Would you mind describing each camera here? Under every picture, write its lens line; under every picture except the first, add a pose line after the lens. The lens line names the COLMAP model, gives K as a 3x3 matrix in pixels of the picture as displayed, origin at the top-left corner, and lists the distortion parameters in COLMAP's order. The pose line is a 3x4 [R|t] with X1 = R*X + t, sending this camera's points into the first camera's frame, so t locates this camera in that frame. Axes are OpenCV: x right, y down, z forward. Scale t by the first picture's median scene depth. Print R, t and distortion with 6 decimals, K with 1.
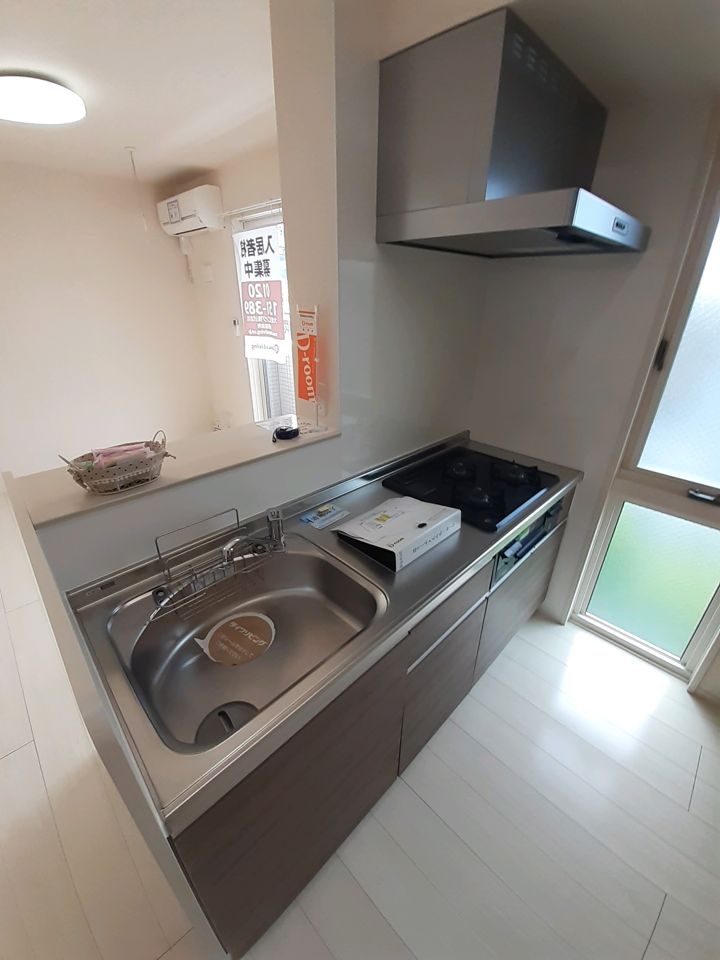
lens RADIAL K [[380.9, 0, 360.5], [0, 380.9, 484.8], [0, 0, 1]] dist [-0.008775, -0.000409]
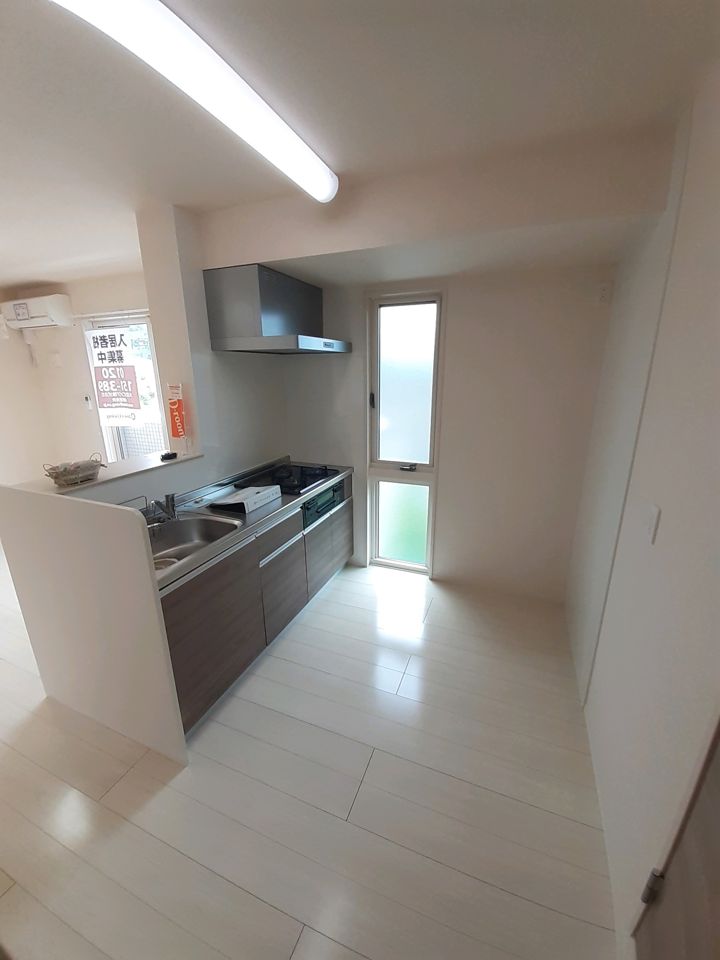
lens RADIAL K [[384.7, 0, 360.0], [0, 384.7, 480.0], [0, 0, 1]] dist [-0.017407, -0.000212]
pose [[0.921165, -0.121668, 0.369665, -0.026221], [0.186633, 0.971629, -0.145277, 0.166196], [-0.341502, 0.202815, 0.917738, -0.361631]]
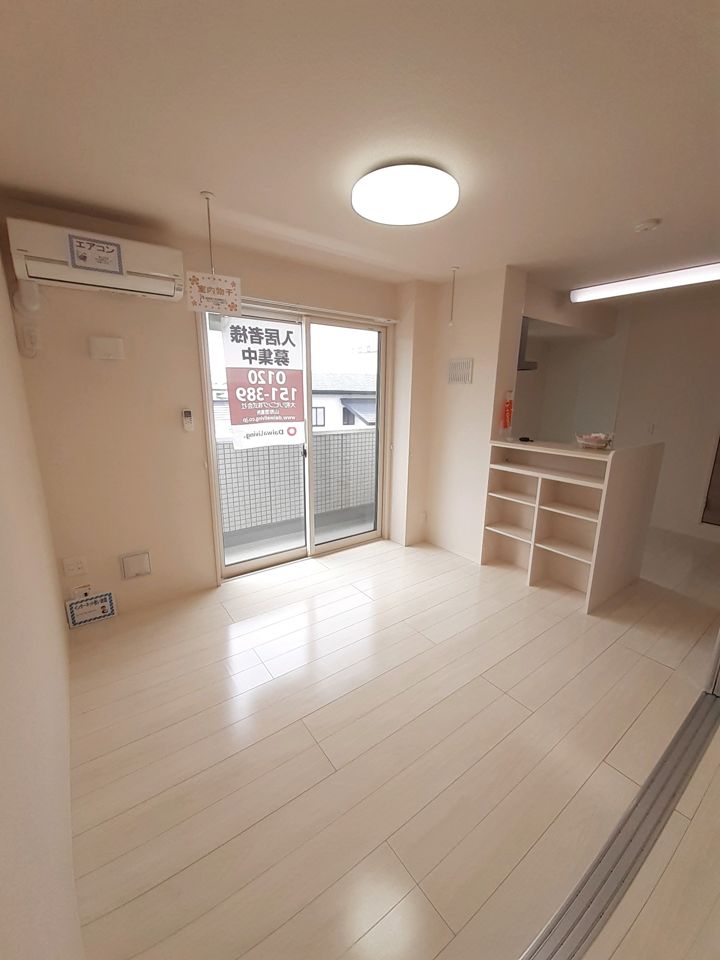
lens RADIAL K [[380.9, 0, 360.5], [0, 380.9, 484.8], [0, 0, 1]] dist [-0.008775, -0.000409]
pose [[0.143508, -0.241393, 0.959758, -1.251231], [0.432315, 0.887662, 0.158618, -0.324145], [-0.890230, 0.392155, 0.231745, 0.680679]]
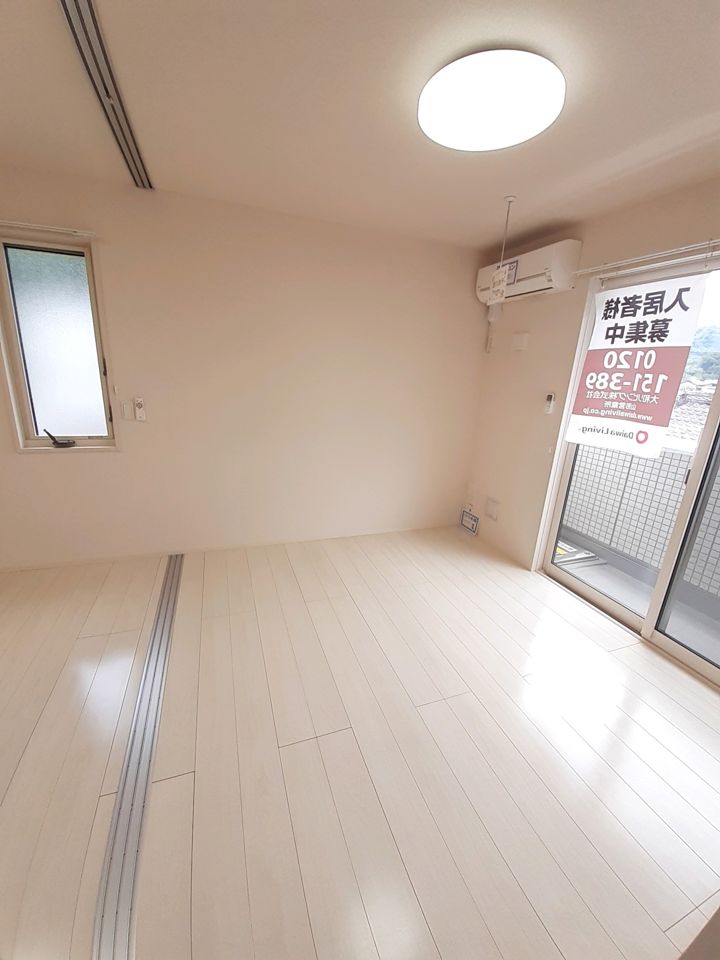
lens RADIAL K [[380.9, 0, 360.5], [0, 380.9, 484.8], [0, 0, 1]] dist [-0.008775, -0.000409]
pose [[0.908993, 0.158151, -0.385641, -0.425361], [-0.224471, 0.965332, -0.133219, -0.062095], [0.351203, 0.207661, 0.912981, 0.196592]]
